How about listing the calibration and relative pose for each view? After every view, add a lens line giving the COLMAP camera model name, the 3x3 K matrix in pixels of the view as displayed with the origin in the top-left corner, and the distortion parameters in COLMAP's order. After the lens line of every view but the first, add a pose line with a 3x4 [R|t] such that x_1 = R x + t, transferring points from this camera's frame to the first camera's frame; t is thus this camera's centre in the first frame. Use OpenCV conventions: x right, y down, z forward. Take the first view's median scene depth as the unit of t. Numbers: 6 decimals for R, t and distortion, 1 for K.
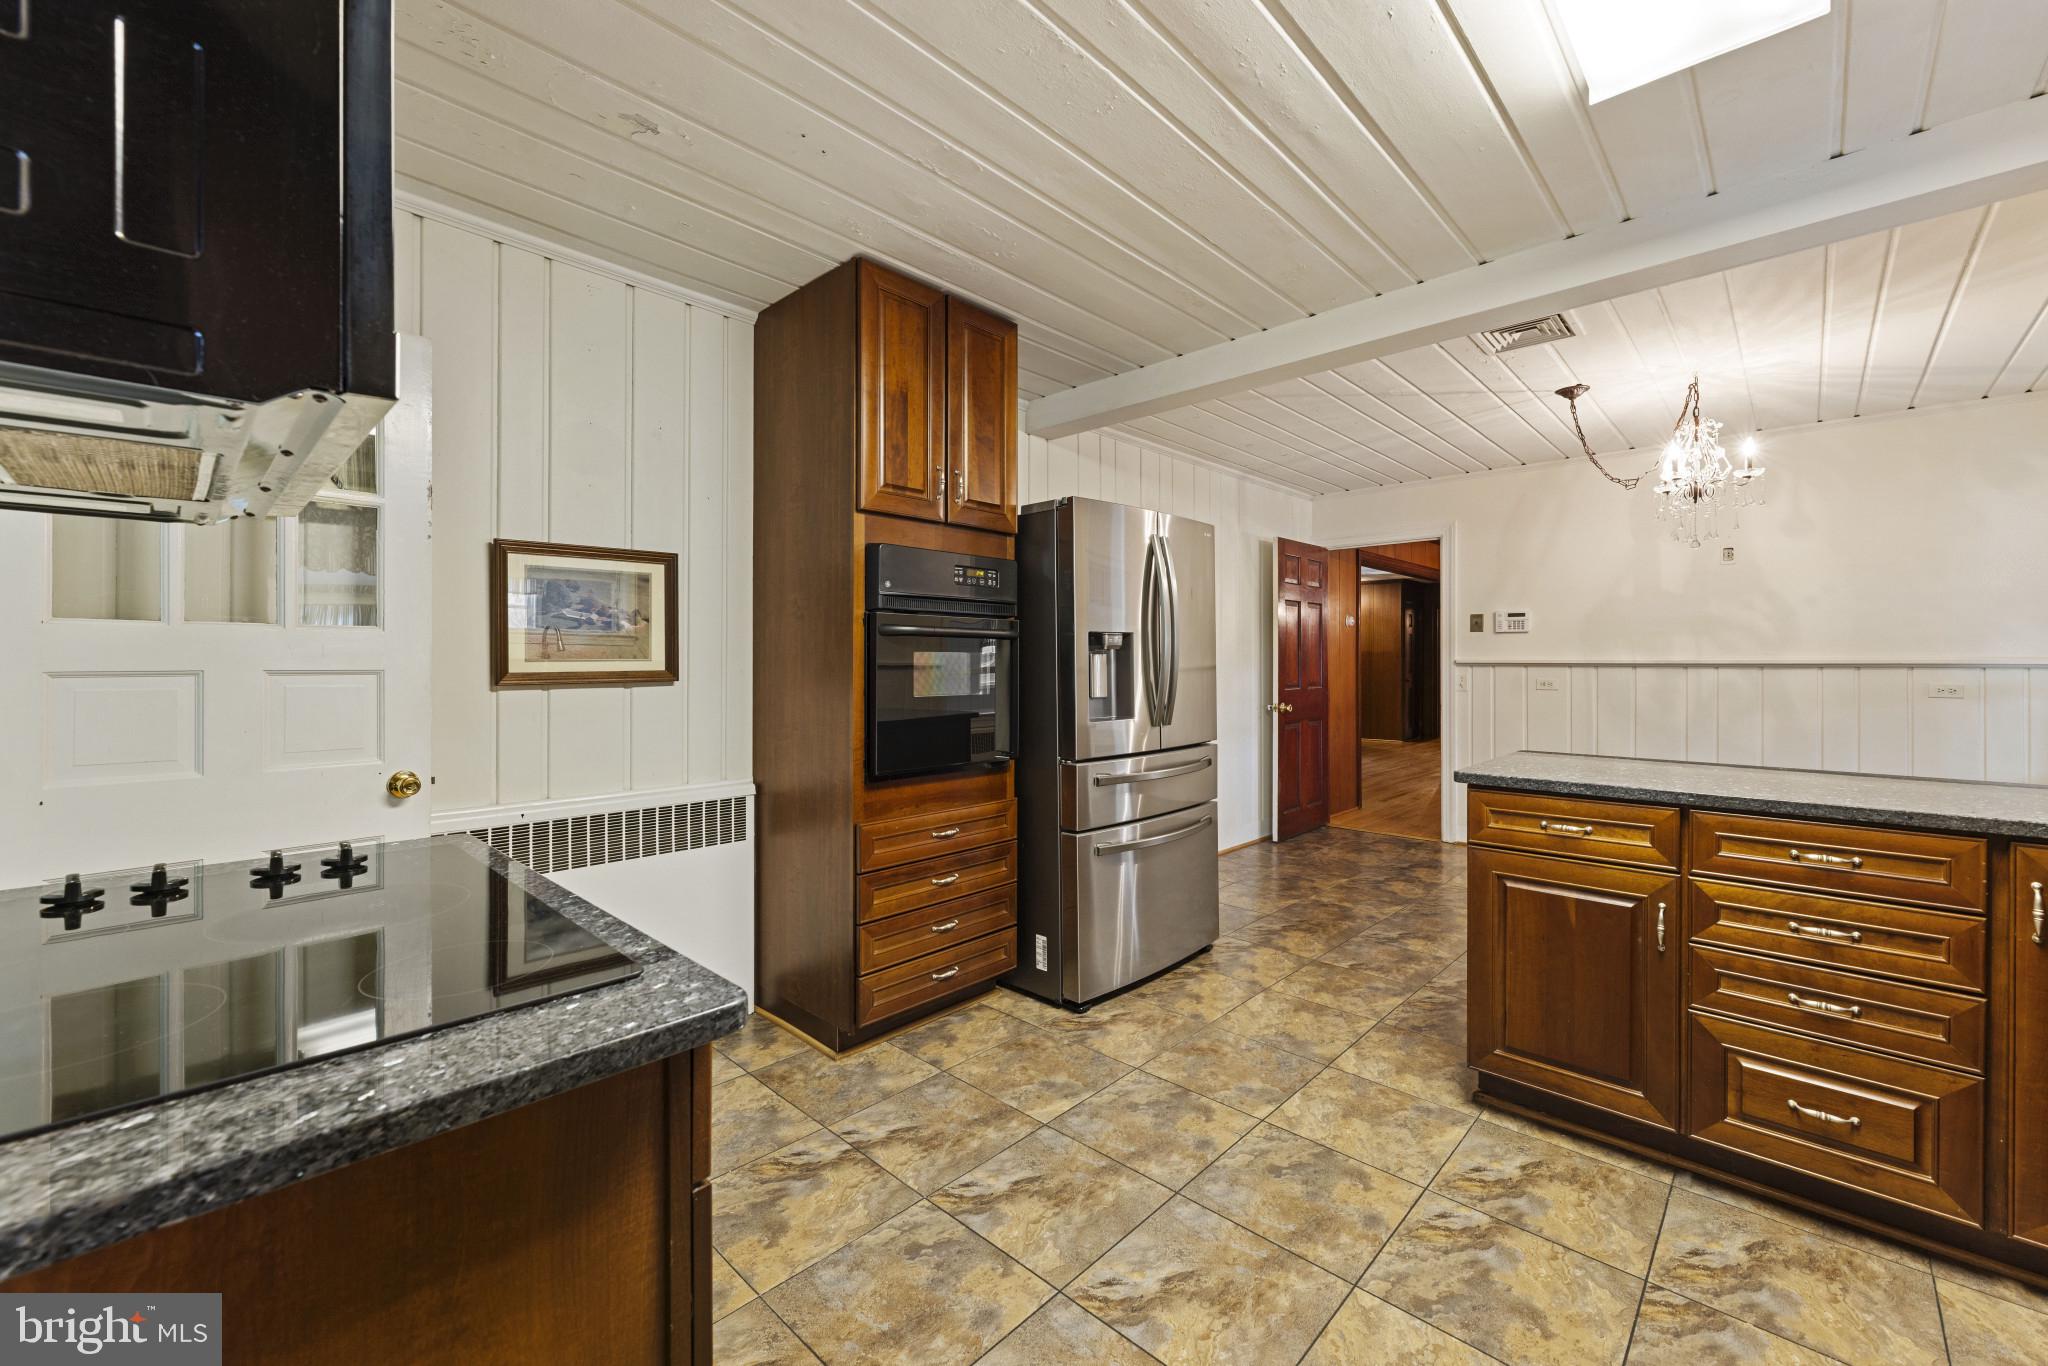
lens RADIAL K [[826.4, 0, 1024.1], [0, 826.4, 669.9], [0, 0, 1]] dist [-0.001859, 0.000714]
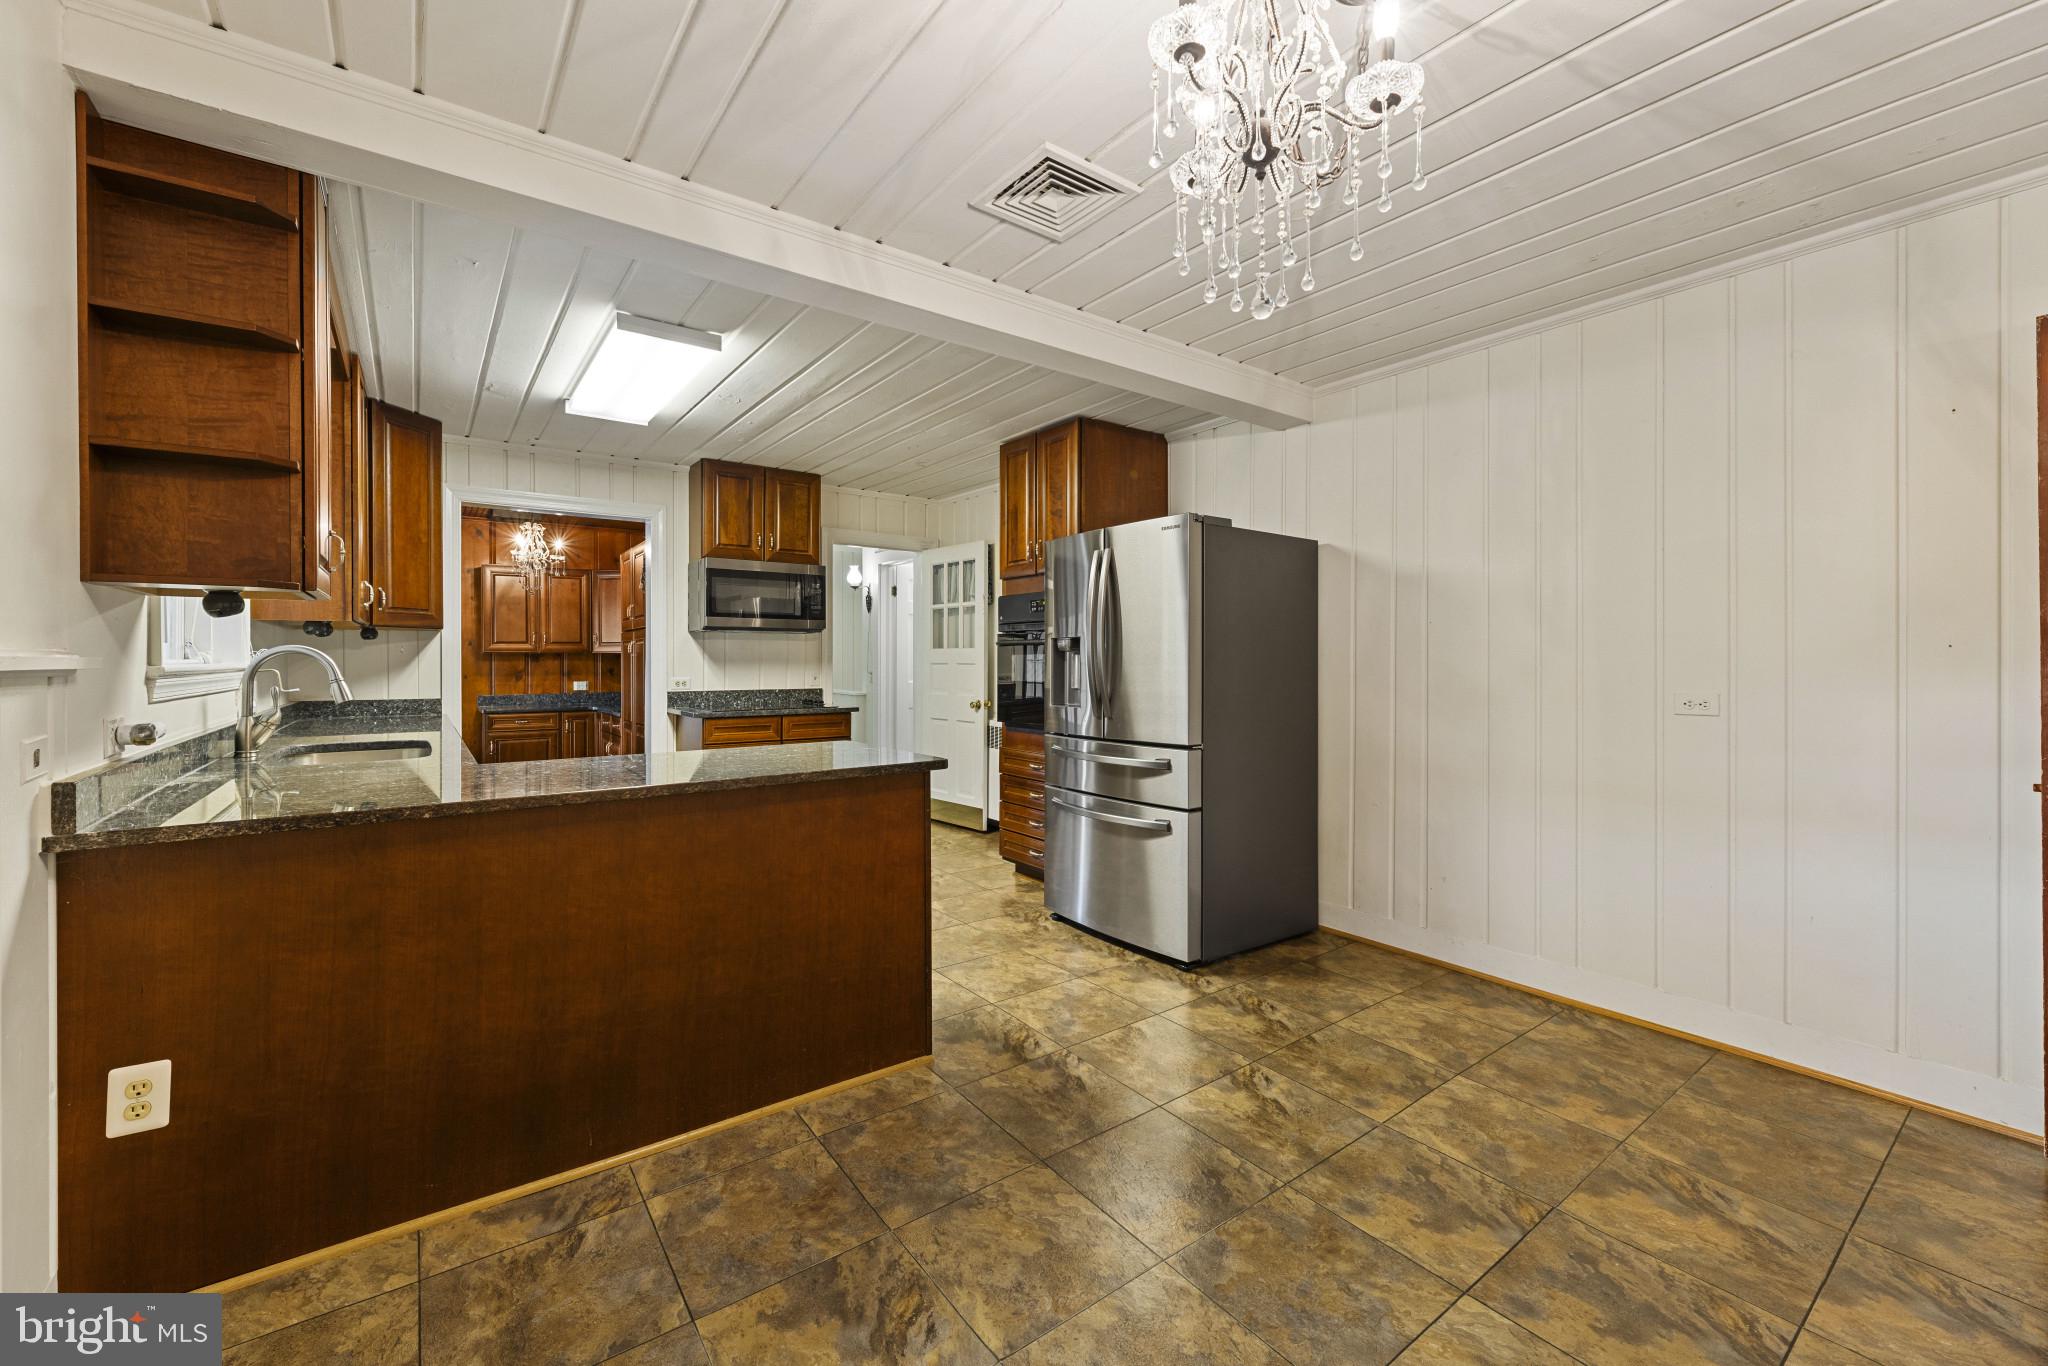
lens RADIAL K [[826.4, 0, 1023.8], [0, 826.4, 668.3], [0, 0, 1]] dist [-0.001859, 0.000714]
pose [[-0.173337, 0.008775, -0.984823, 1.448110], [-0.010473, 0.999887, 0.010752, -0.012014], [0.984807, 0.012178, -0.173226, 1.211912]]
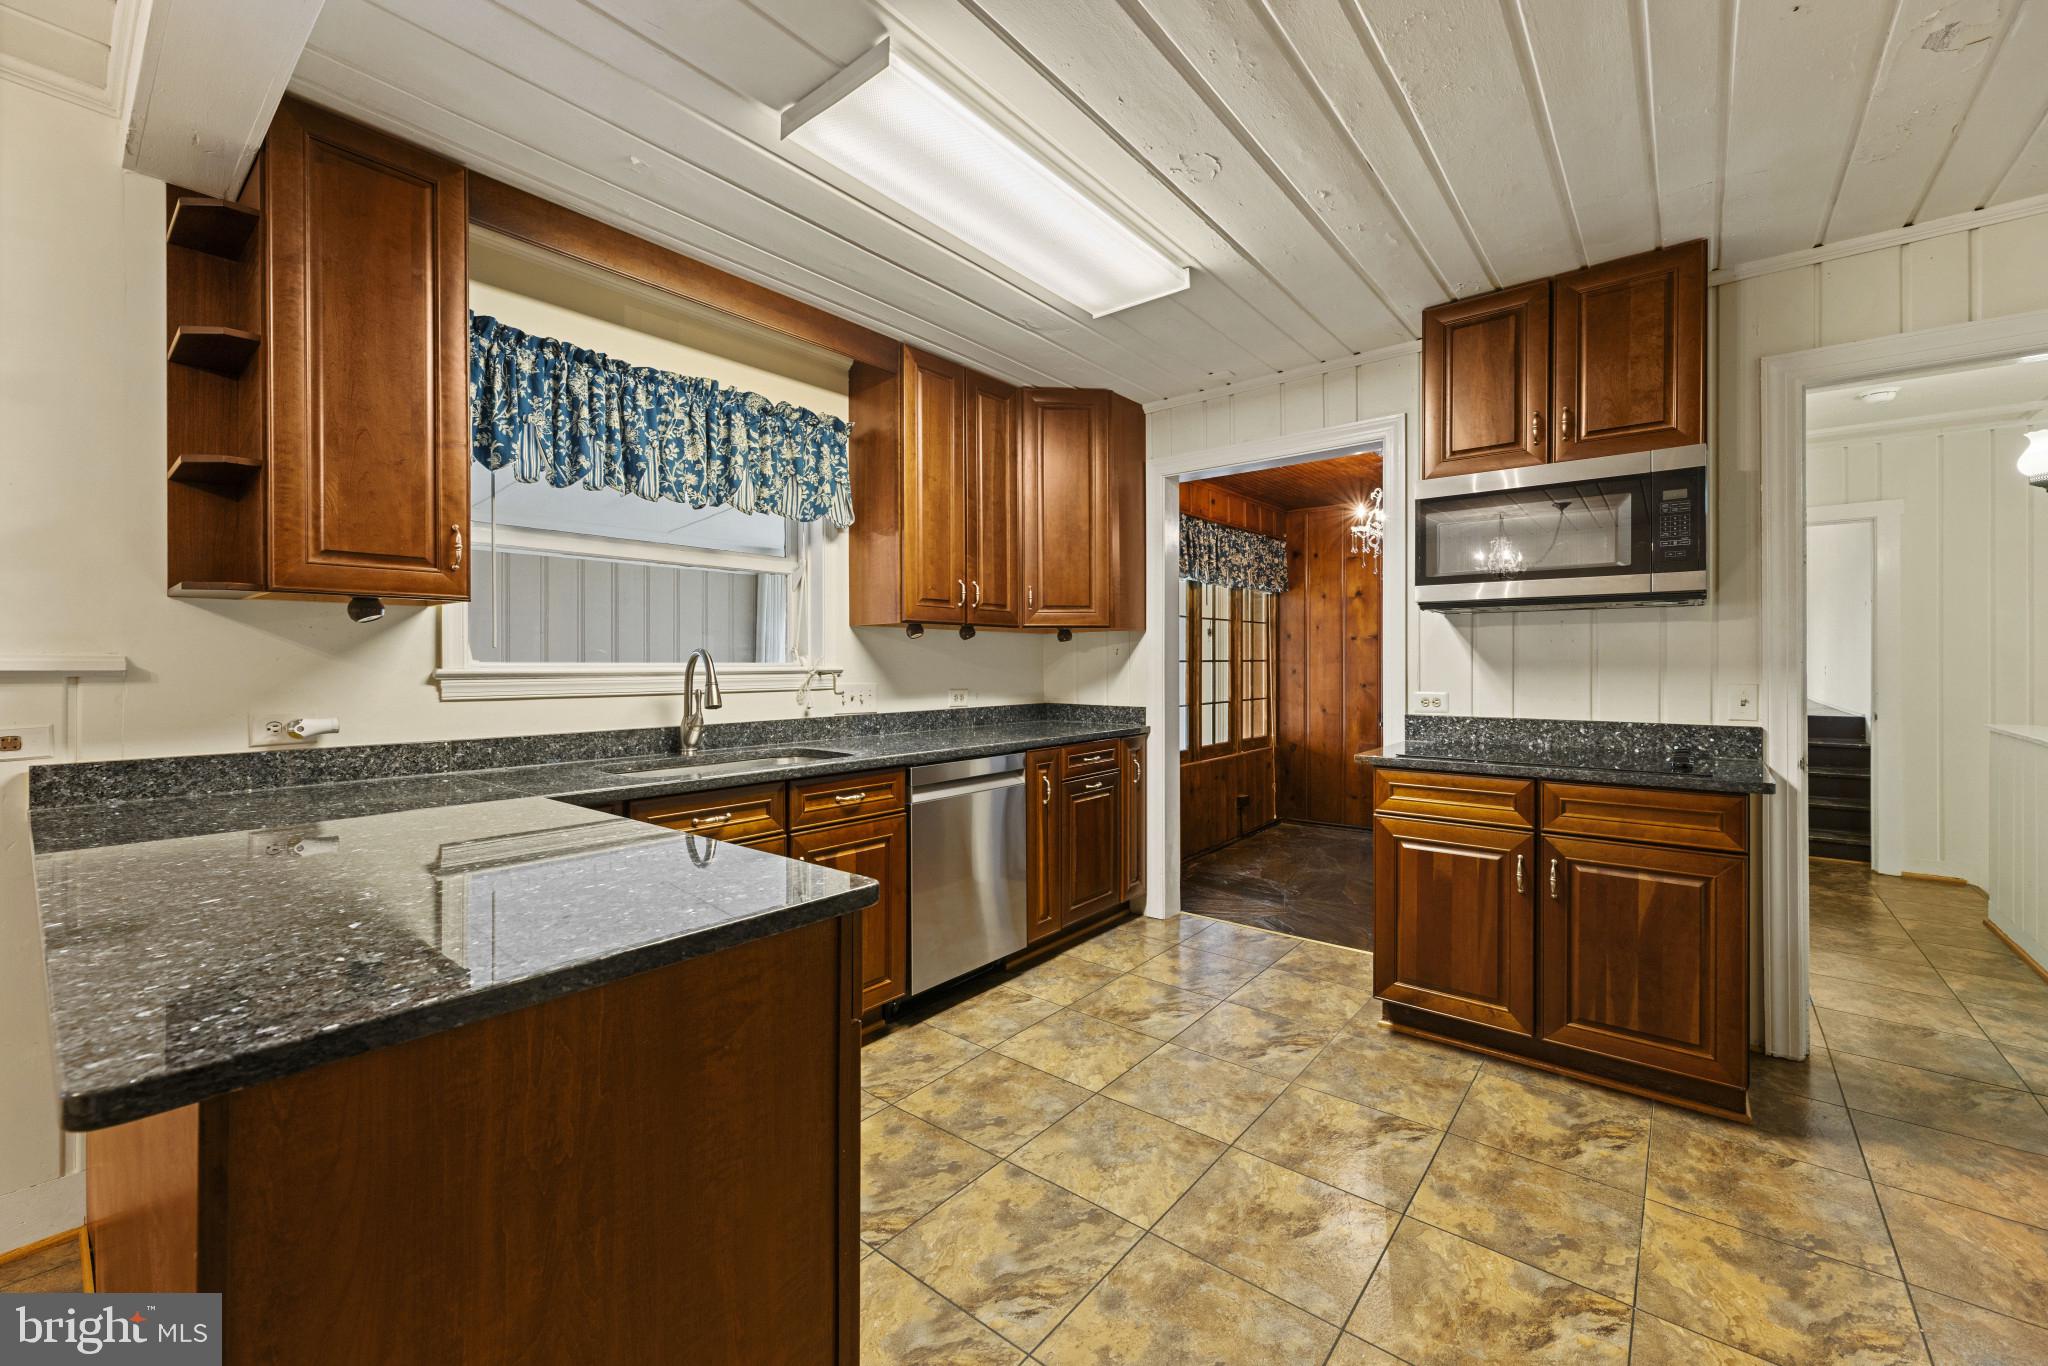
lens RADIAL K [[826.4, 0, 1018.6], [0, 826.4, 668.8], [0, 0, 1]] dist [-0.001859, 0.000714]
pose [[-0.997075, 0.000007, -0.076436, 0.379207], [-0.001190, 0.999877, 0.015626, -0.010871], [0.076426, 0.015672, -0.996952, 1.195633]]
